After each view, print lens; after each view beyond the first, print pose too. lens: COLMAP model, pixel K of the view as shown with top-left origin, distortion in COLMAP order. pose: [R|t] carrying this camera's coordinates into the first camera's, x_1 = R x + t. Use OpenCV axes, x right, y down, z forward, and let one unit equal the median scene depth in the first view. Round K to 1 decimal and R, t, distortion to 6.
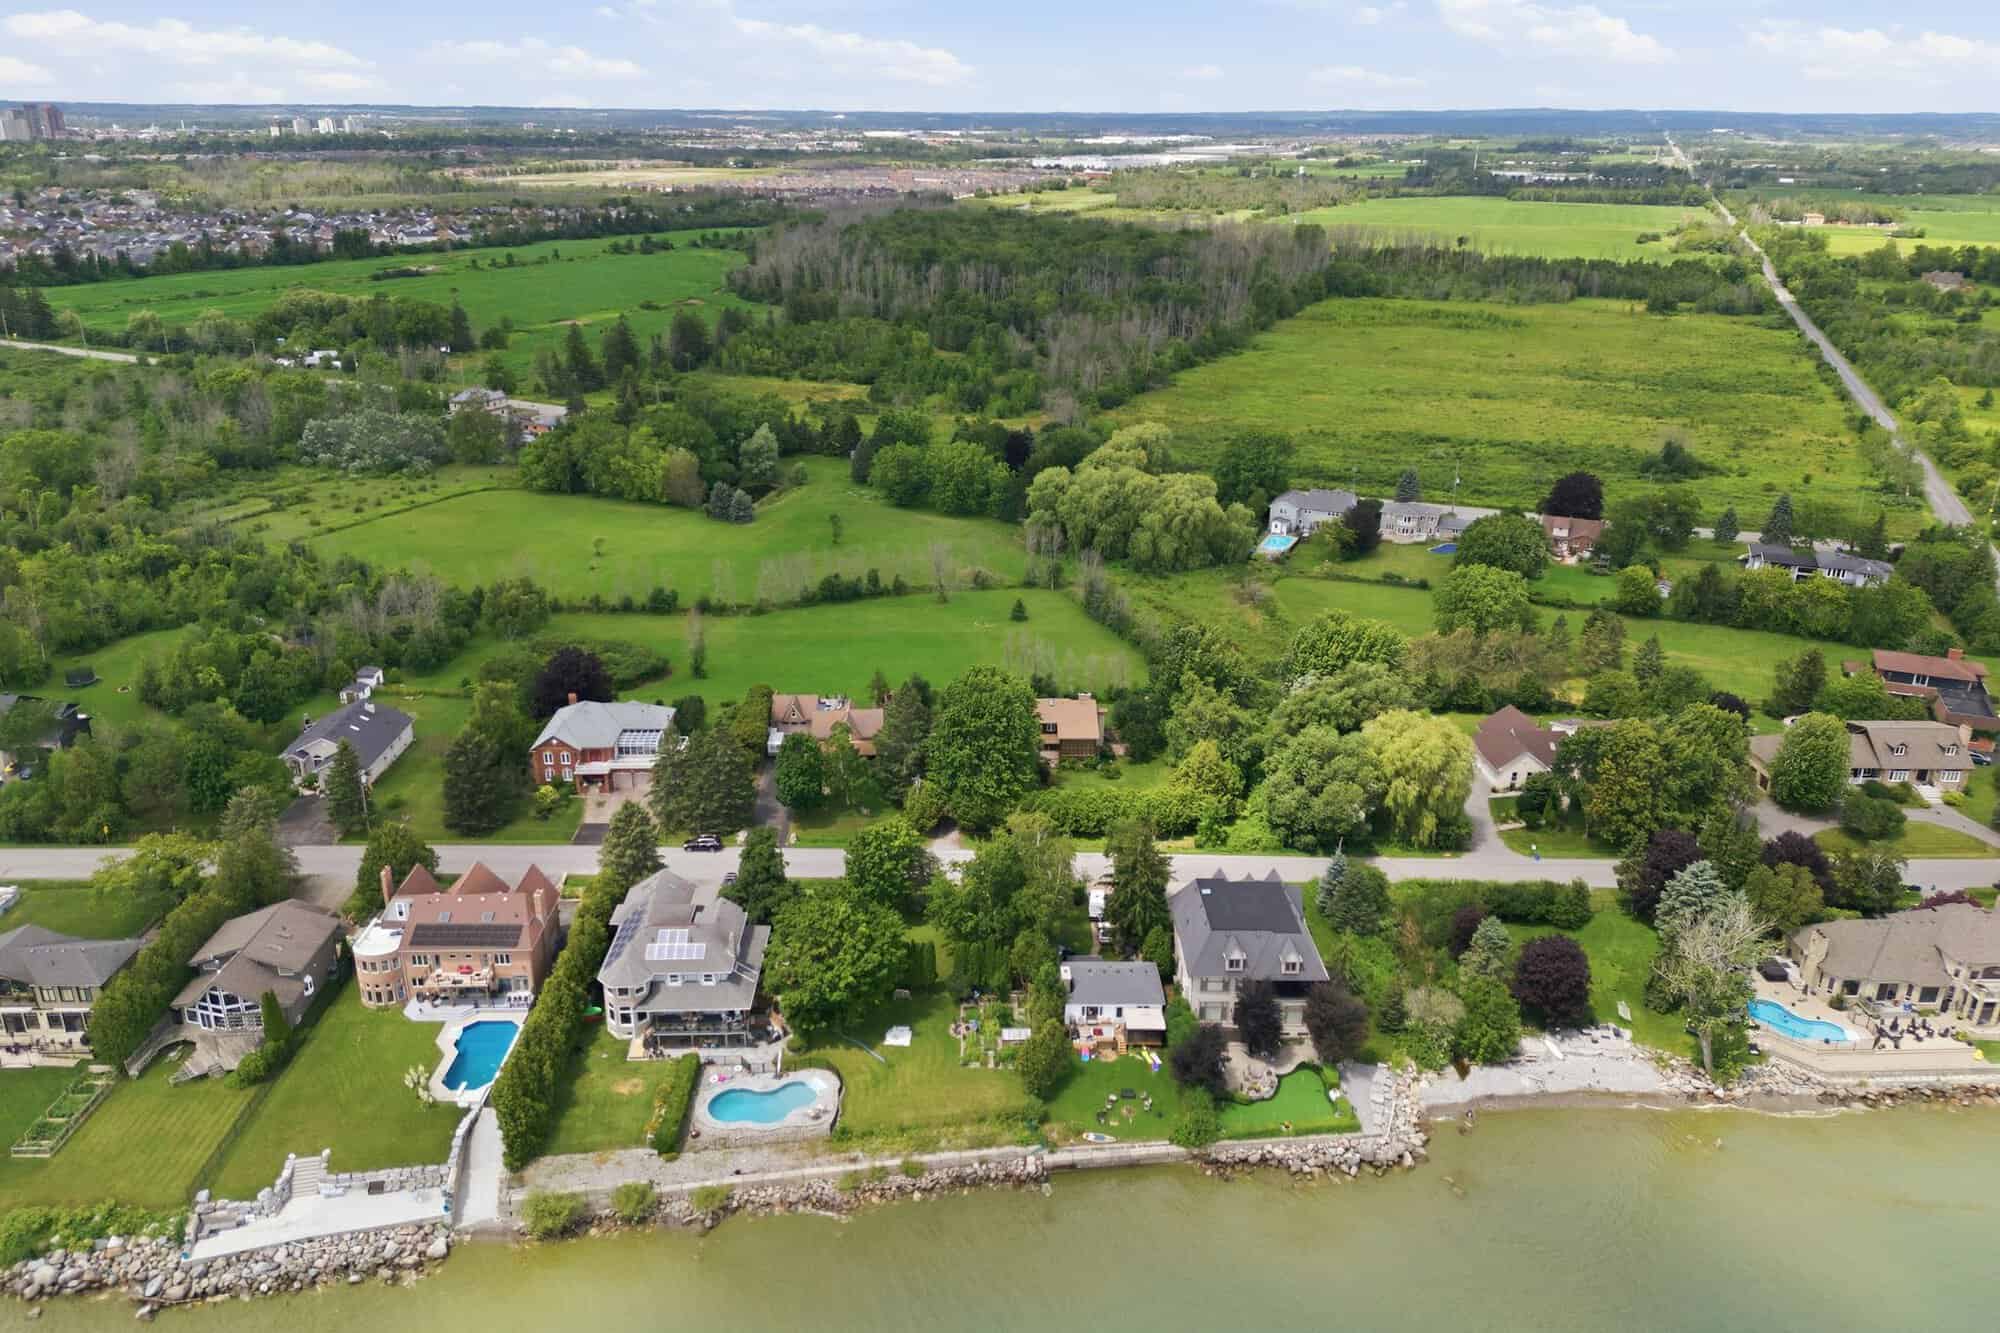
lens RADIAL K [[2192.2, 0, 1000.0], [0, 2192.2, 666.5], [0, 0, 1]] dist [0.023167, 0.016836]
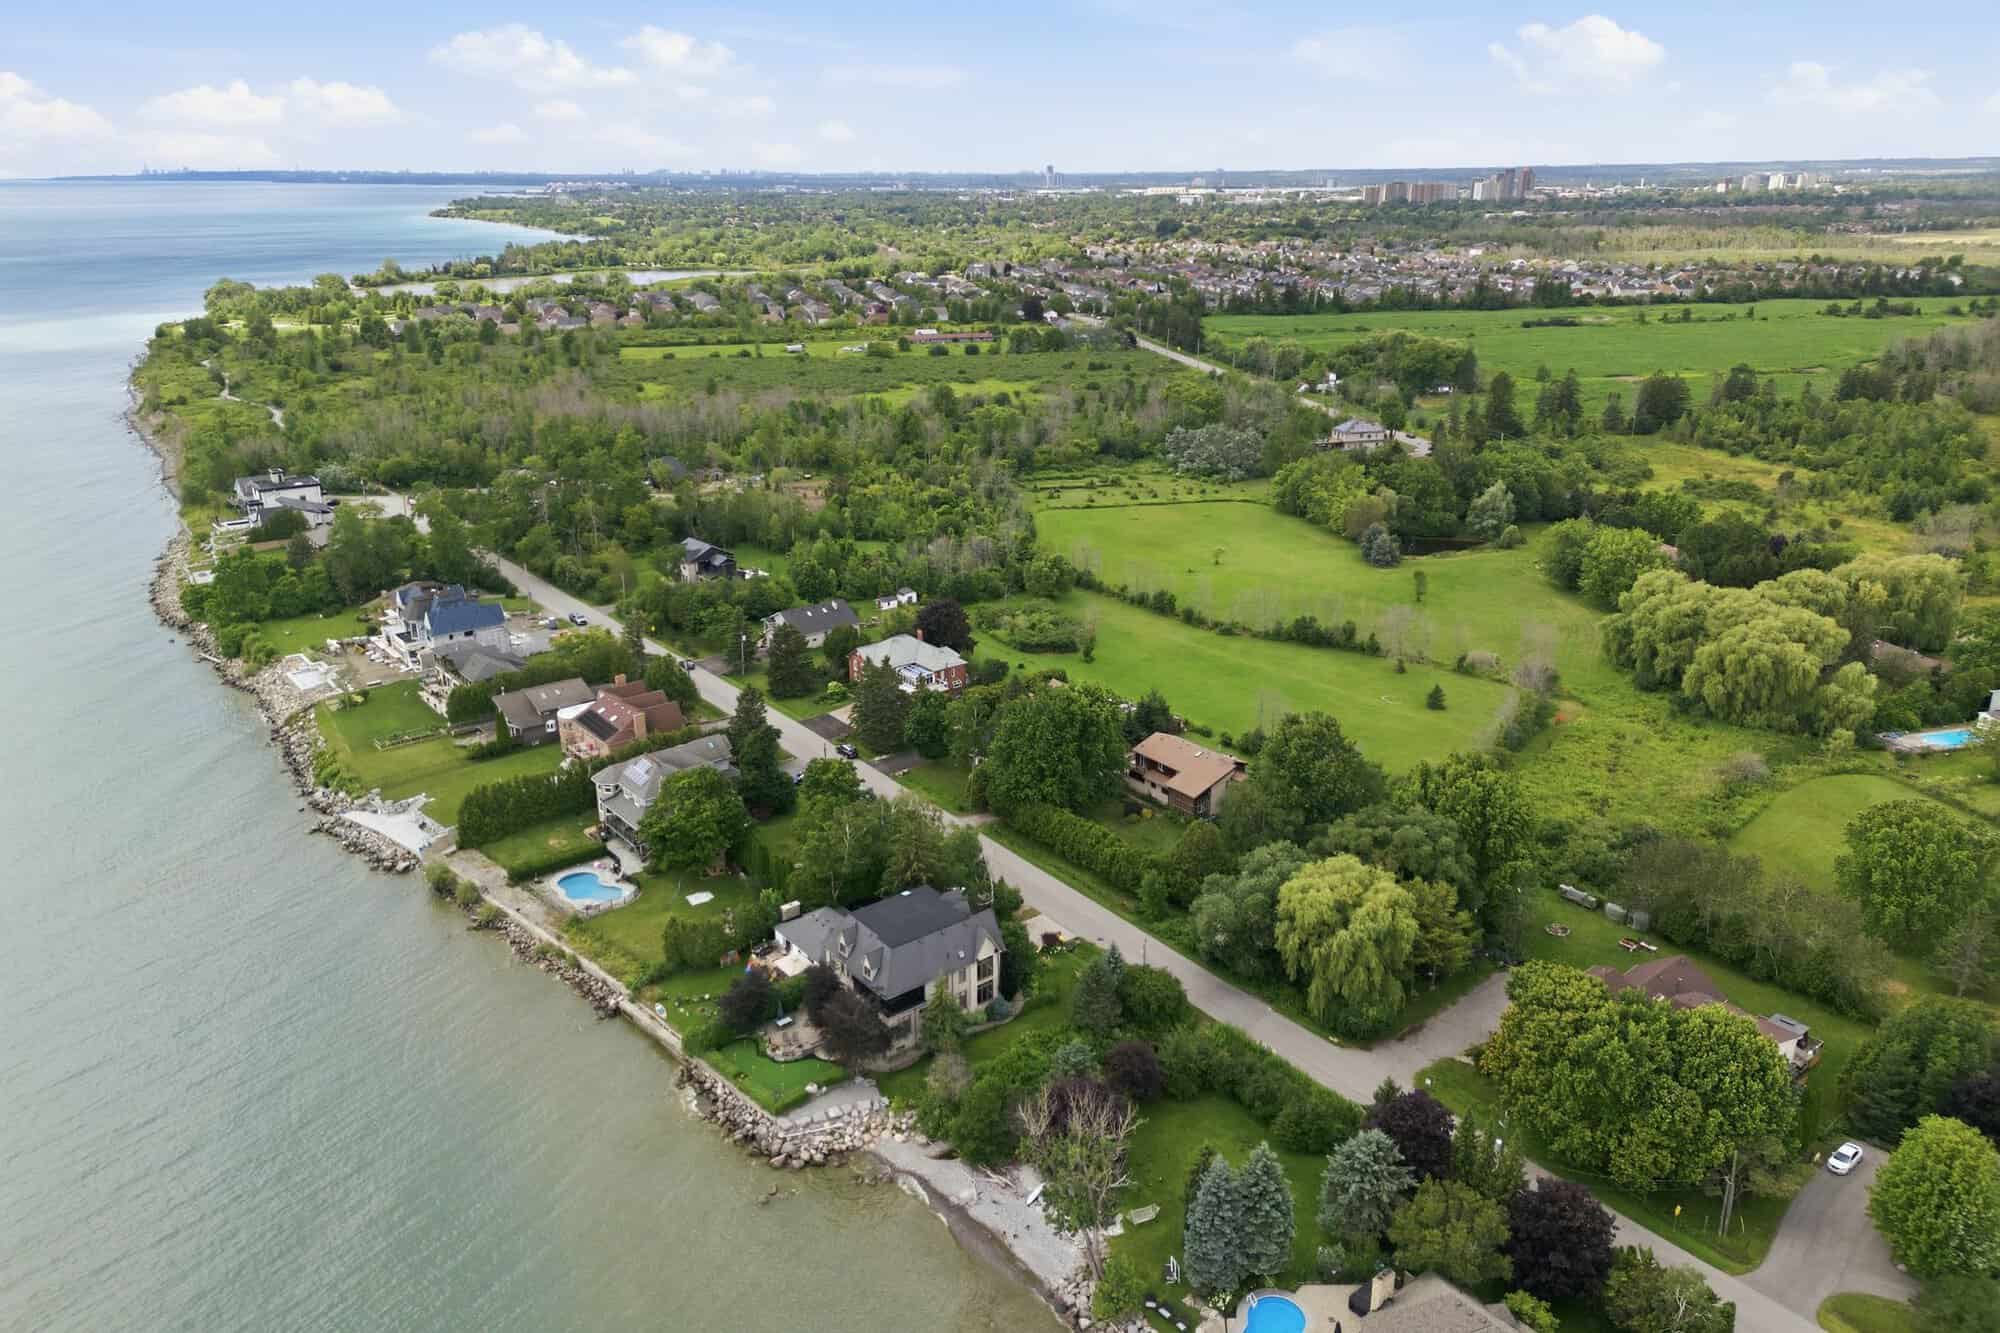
lens RADIAL K [[2192.2, 0, 1000.0], [0, 2192.2, 666.5], [0, 0, 1]] dist [0.023167, 0.016836]
pose [[0.276150, 0.201907, -0.939667, 0.853204], [-0.217001, 0.965537, 0.143694, -0.134801], [0.936297, 0.164228, 0.310447, 0.529938]]
